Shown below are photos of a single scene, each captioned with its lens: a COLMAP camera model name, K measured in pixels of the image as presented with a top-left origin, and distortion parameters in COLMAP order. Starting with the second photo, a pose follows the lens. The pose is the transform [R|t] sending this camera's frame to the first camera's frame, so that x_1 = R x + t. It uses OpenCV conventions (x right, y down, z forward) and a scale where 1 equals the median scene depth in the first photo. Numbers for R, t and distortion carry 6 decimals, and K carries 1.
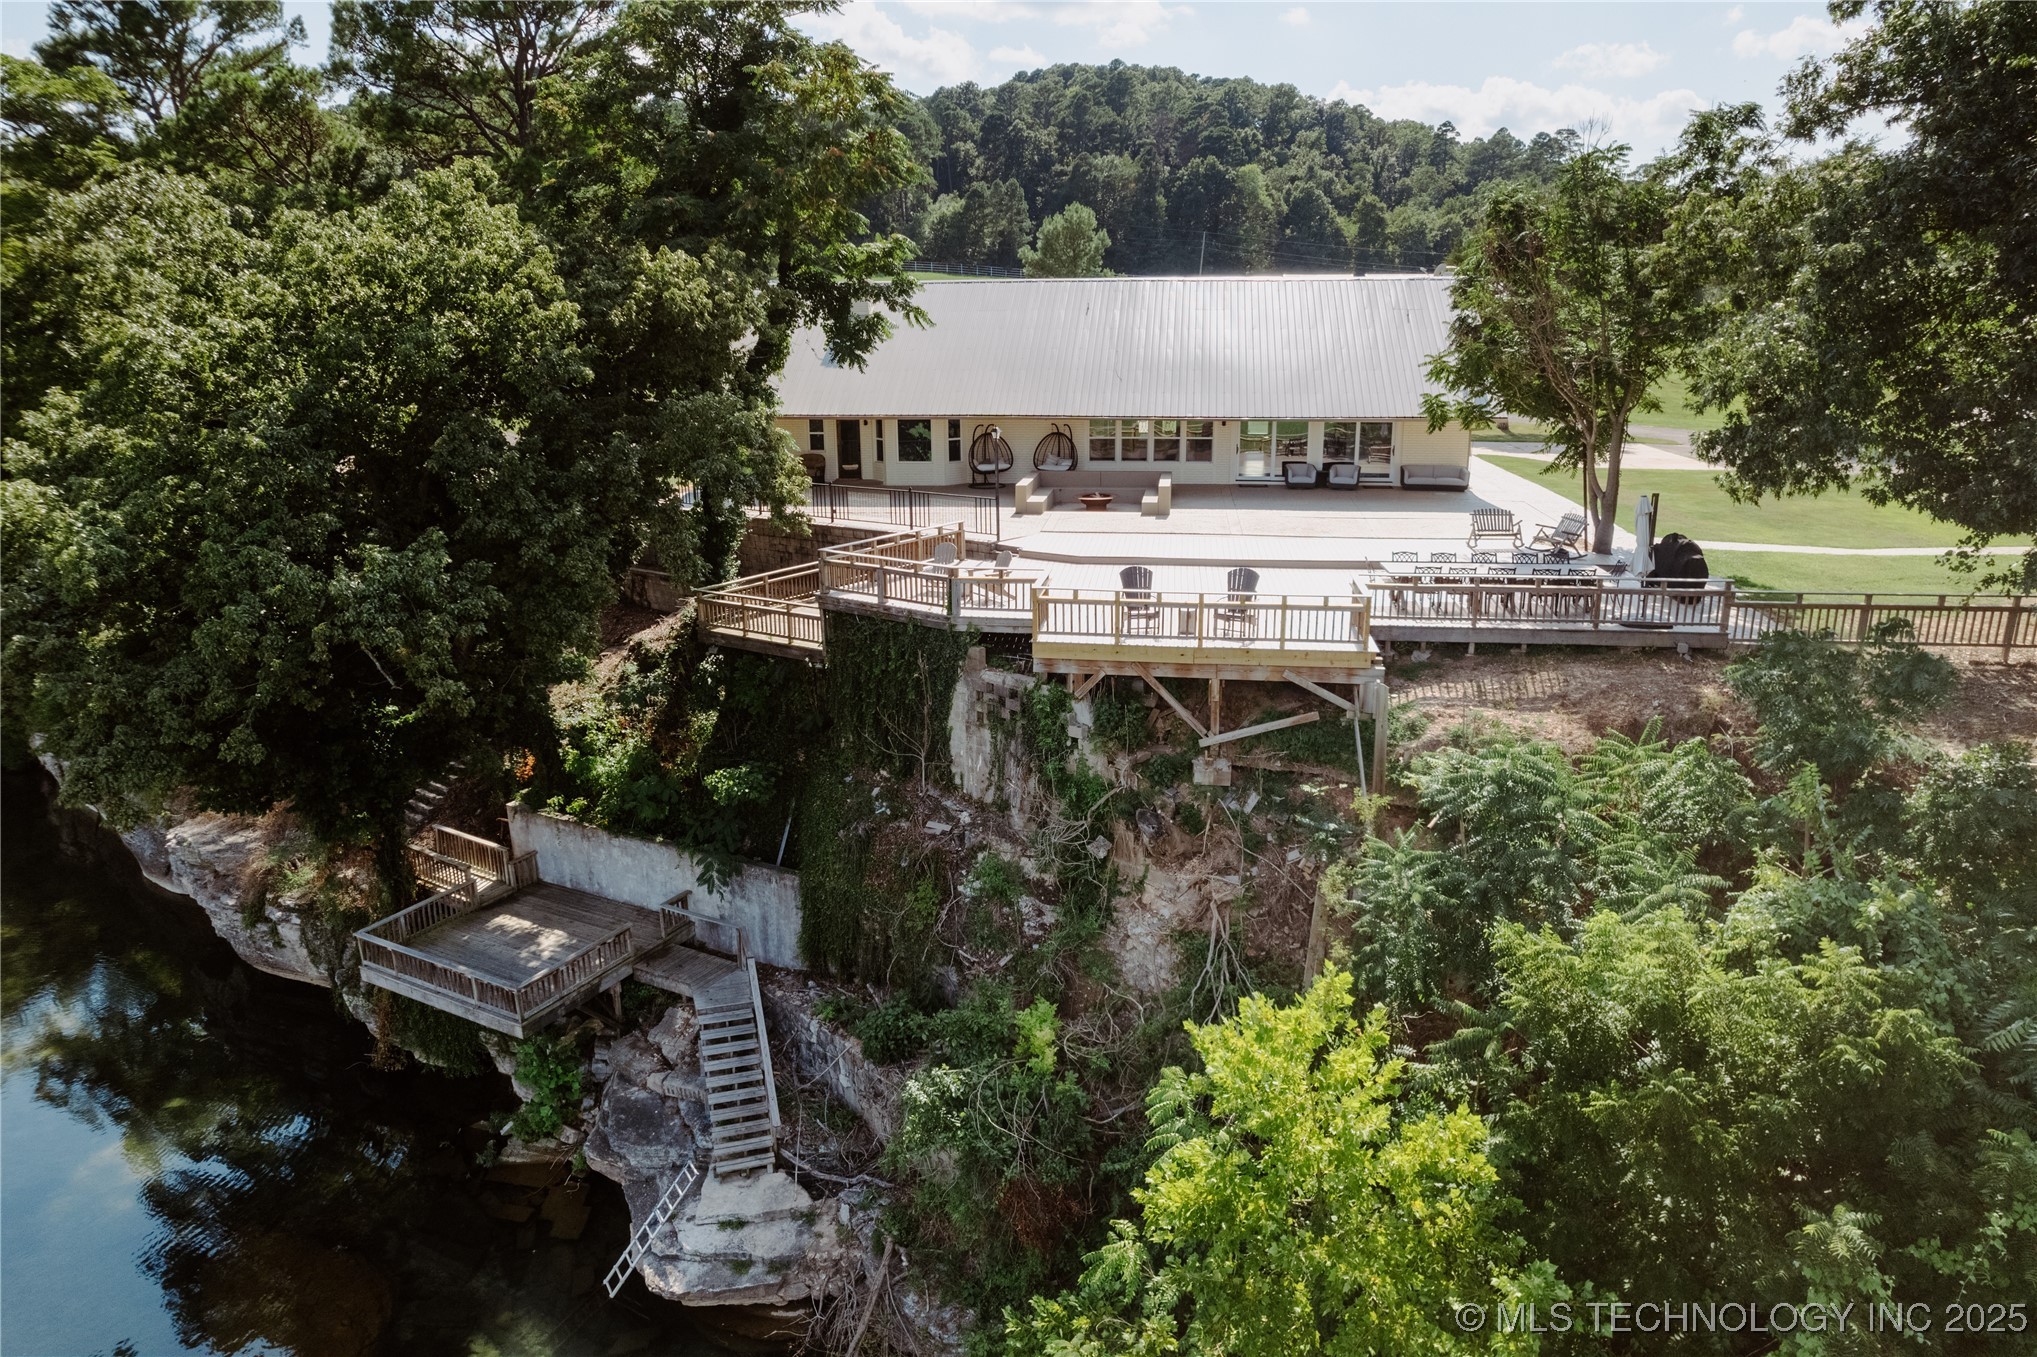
lens RADIAL K [[1284.0, 0, 1016.6], [0, 1284.0, 674.8], [0, 0, 1]] dist [-0.029919, 0.008220]
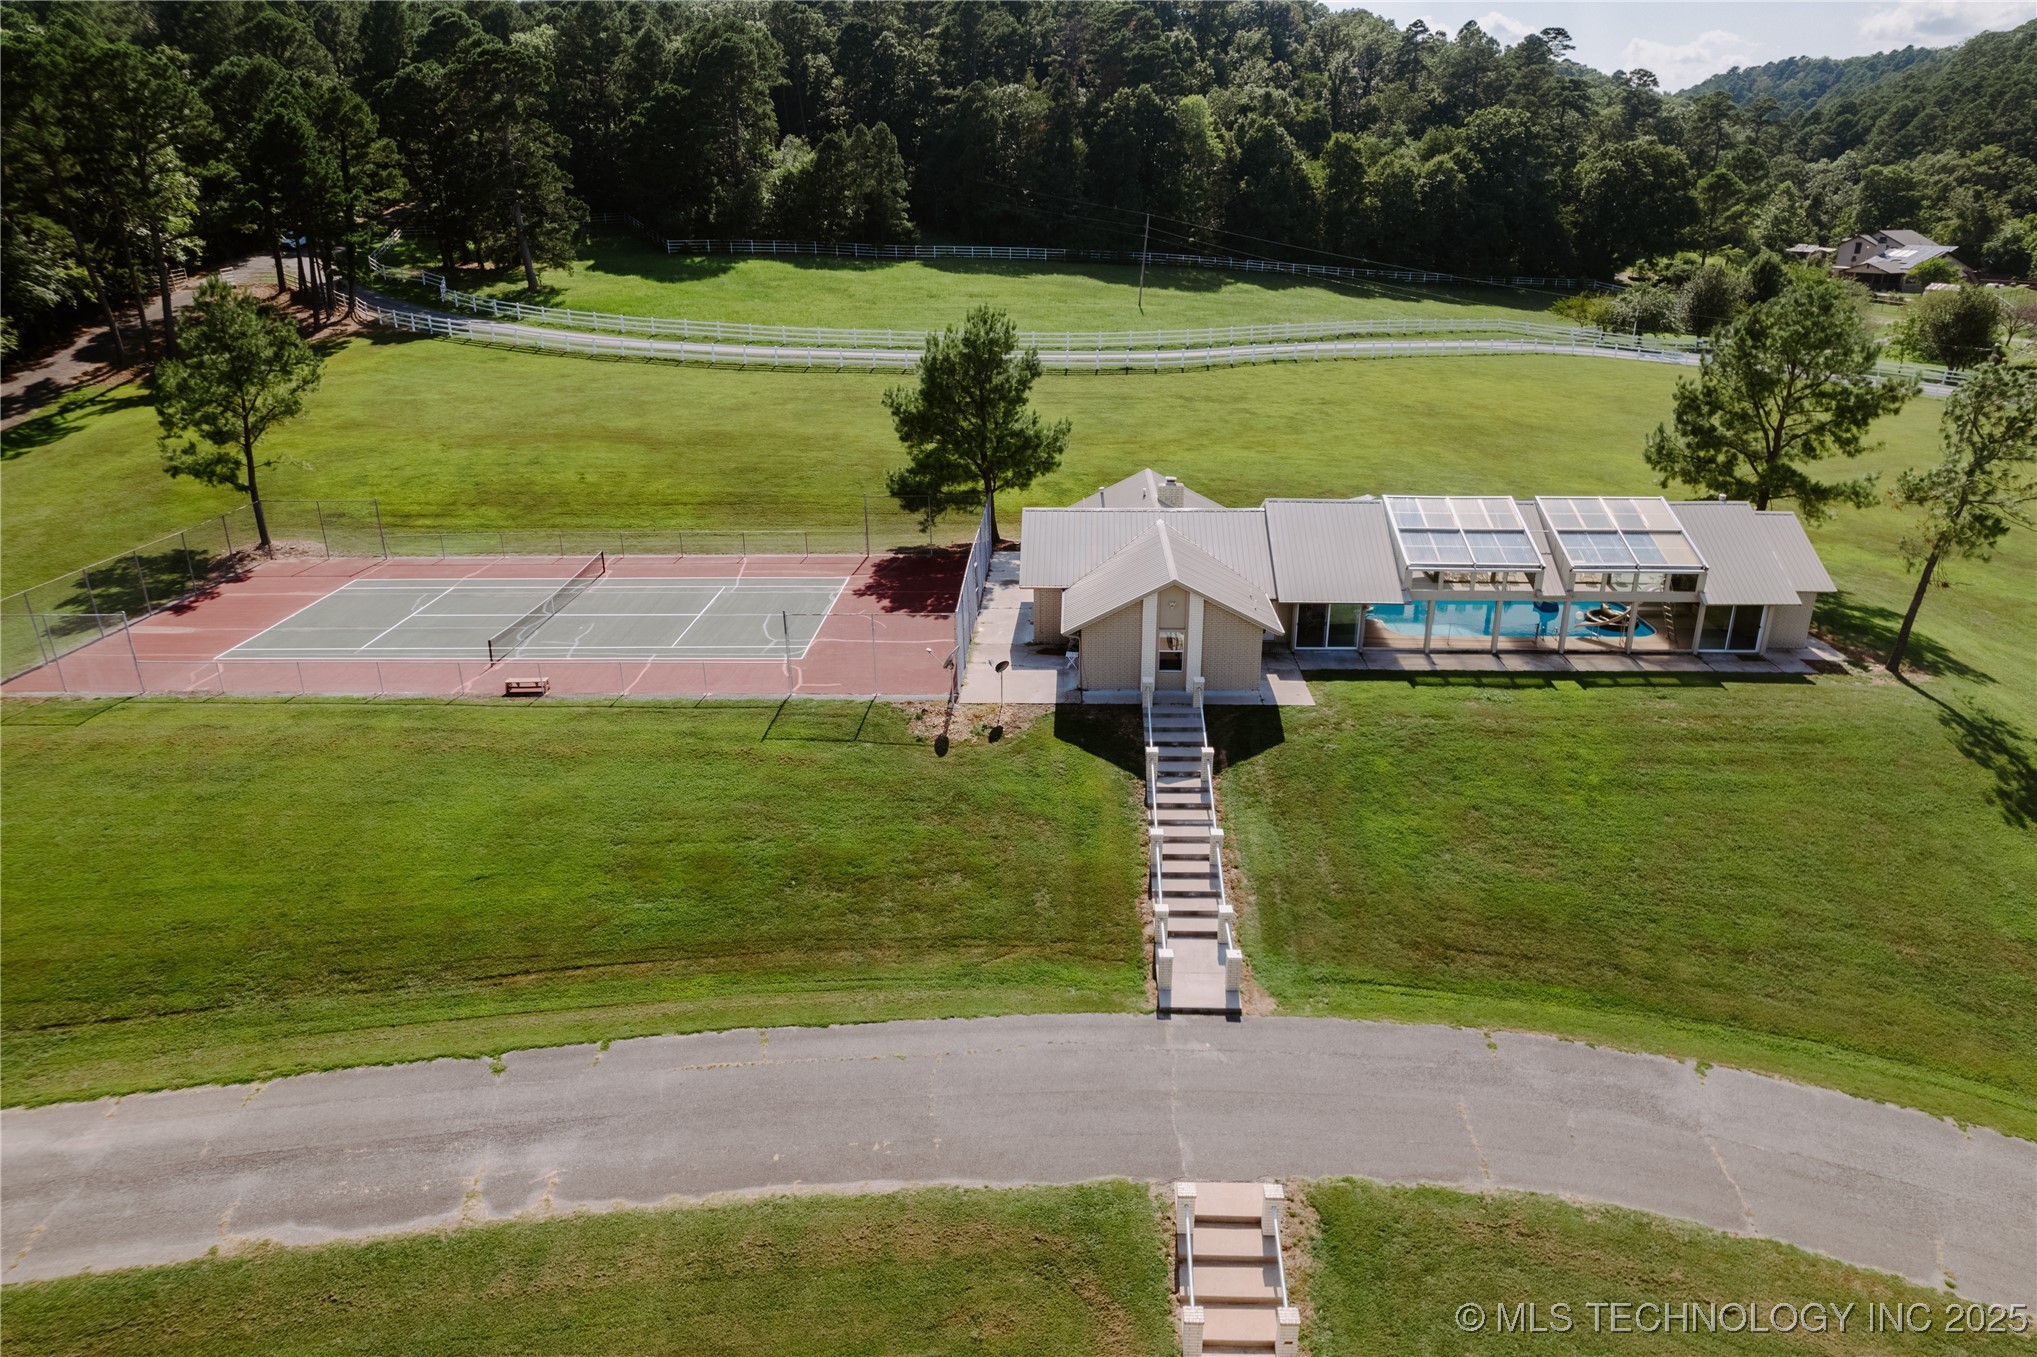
lens RADIAL K [[1284.0, 0, 1024.7], [0, 1284.0, 682.0], [0, 0, 1]] dist [-0.029919, 0.008220]
pose [[0.995749, -0.038402, 0.083718, 0.004797], [0.029518, 0.994046, 0.104887, -0.128263], [-0.087248, -0.101970, 0.990954, 0.208853]]
